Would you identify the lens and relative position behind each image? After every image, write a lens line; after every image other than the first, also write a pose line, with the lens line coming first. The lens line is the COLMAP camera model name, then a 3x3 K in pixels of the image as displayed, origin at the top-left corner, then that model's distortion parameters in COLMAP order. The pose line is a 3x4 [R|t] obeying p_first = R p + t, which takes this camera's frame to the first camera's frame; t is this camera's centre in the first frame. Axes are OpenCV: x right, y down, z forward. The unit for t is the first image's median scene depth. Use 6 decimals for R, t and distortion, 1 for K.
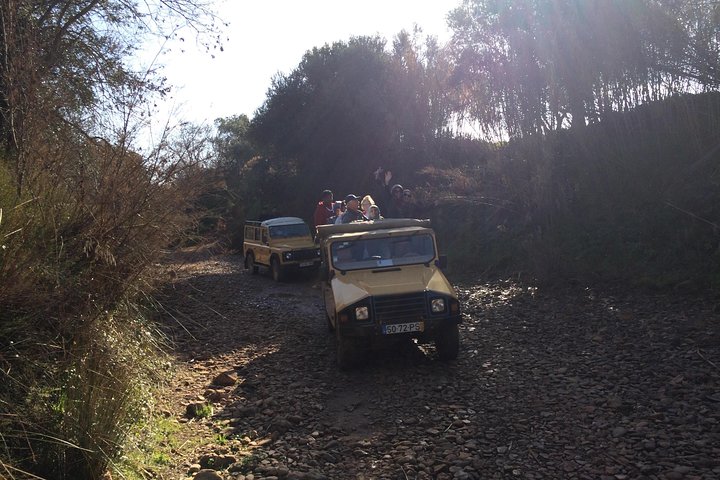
lens RADIAL K [[637.5, 0, 360.0], [0, 637.5, 240.0], [0, 0, 1]] dist [-0.000157, -0.001719]
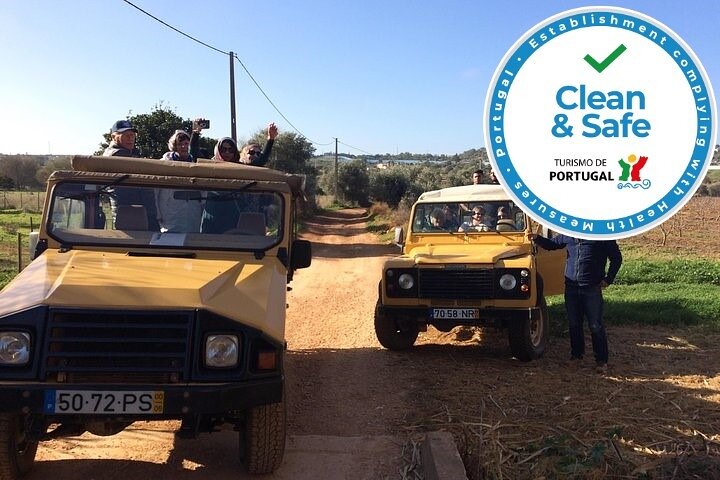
lens RADIAL K [[637.5, 0, 360.0], [0, 637.5, 240.0], [0, 0, 1]] dist [-0.000157, -0.001719]
pose [[0.992266, 0.124058, 0.004127, 0.195702], [-0.123943, 0.992056, -0.021511, 0.033044], [-0.006762, 0.020833, 0.999760, 0.608139]]
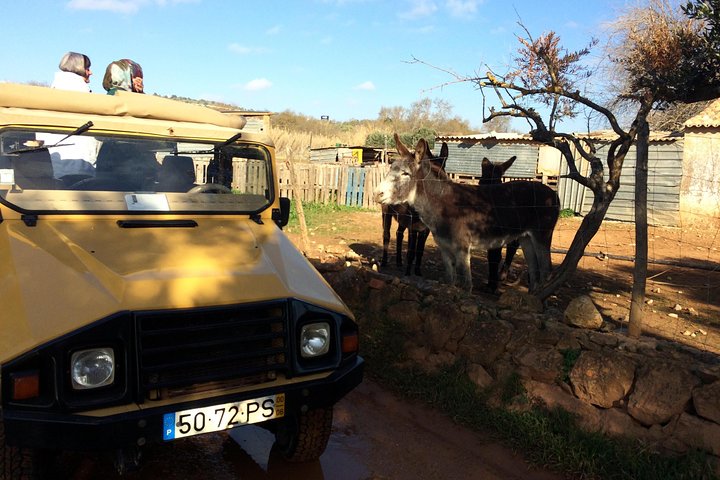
lens RADIAL K [[637.5, 0, 360.0], [0, 637.5, 240.0], [0, 0, 1]] dist [-0.000157, -0.001719]
pose [[0.886539, 0.076652, 0.456260, -0.026973], [-0.123162, 0.989695, 0.073041, 0.016384], [-0.445960, -0.120947, 0.886844, 0.671095]]
